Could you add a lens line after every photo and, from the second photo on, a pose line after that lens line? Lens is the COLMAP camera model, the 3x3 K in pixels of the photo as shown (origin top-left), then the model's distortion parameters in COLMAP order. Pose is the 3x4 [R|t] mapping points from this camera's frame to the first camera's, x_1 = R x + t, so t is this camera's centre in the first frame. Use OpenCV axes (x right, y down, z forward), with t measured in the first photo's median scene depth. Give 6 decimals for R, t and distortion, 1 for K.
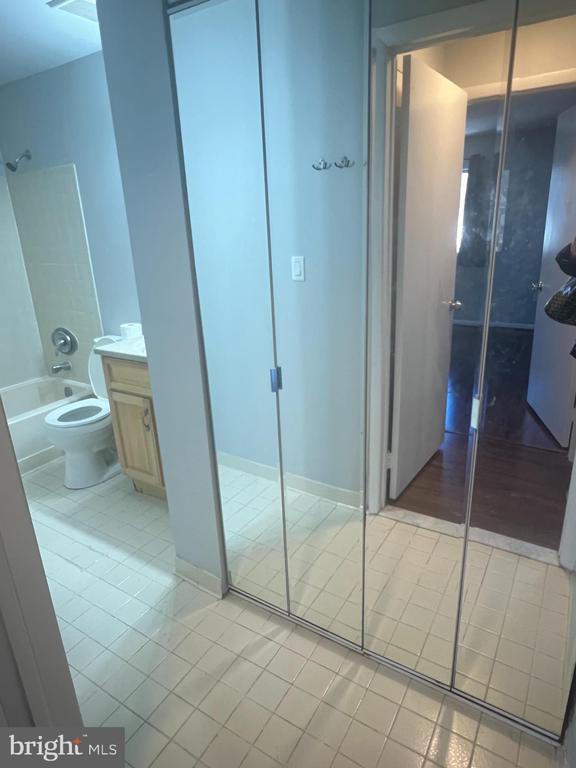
lens RADIAL K [[461.8, 0, 288.0], [0, 461.8, 384.0], [0, 0, 1]] dist [-0.001610, -0.000165]
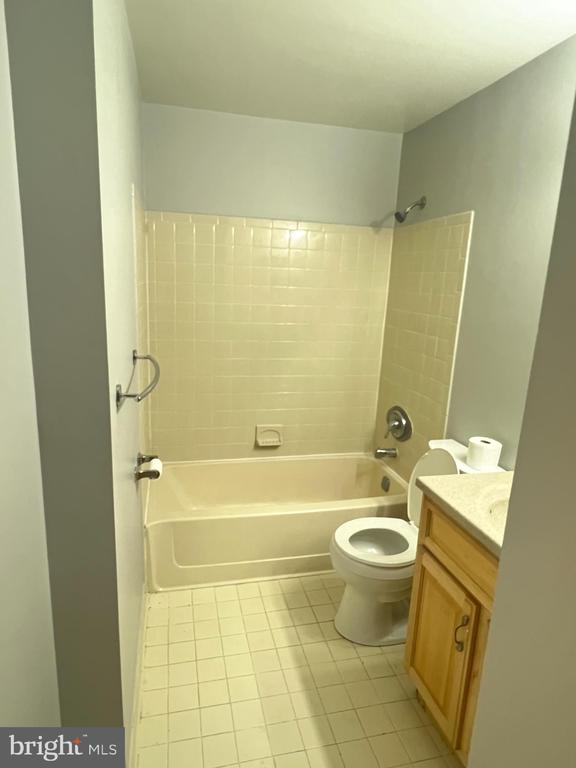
lens RADIAL K [[460.9, 0, 289.3], [0, 460.9, 385.9], [0, 0, 1]] dist [-0.003661, -0.001212]
pose [[0.717633, 0.223120, -0.659712, -0.138175], [-0.293103, 0.956070, 0.004515, -0.138130], [0.631739, 0.190123, 0.751505, 0.344117]]
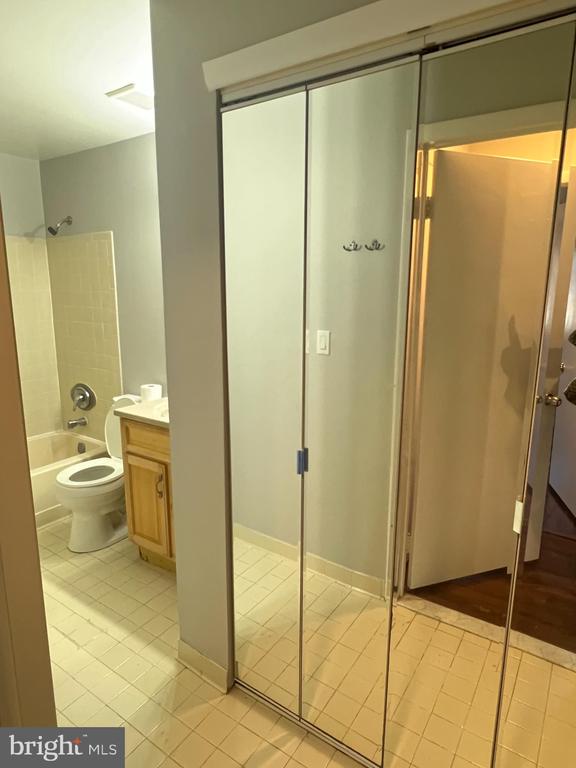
lens RADIAL K [[461.8, 0, 288.0], [0, 461.8, 384.0], [0, 0, 1]] dist [-0.001610, -0.000165]
pose [[0.998321, 0.052659, -0.024149, -0.022677], [-0.055271, 0.990653, -0.124706, -0.026371], [0.017357, 0.125831, 0.991900, 0.010602]]
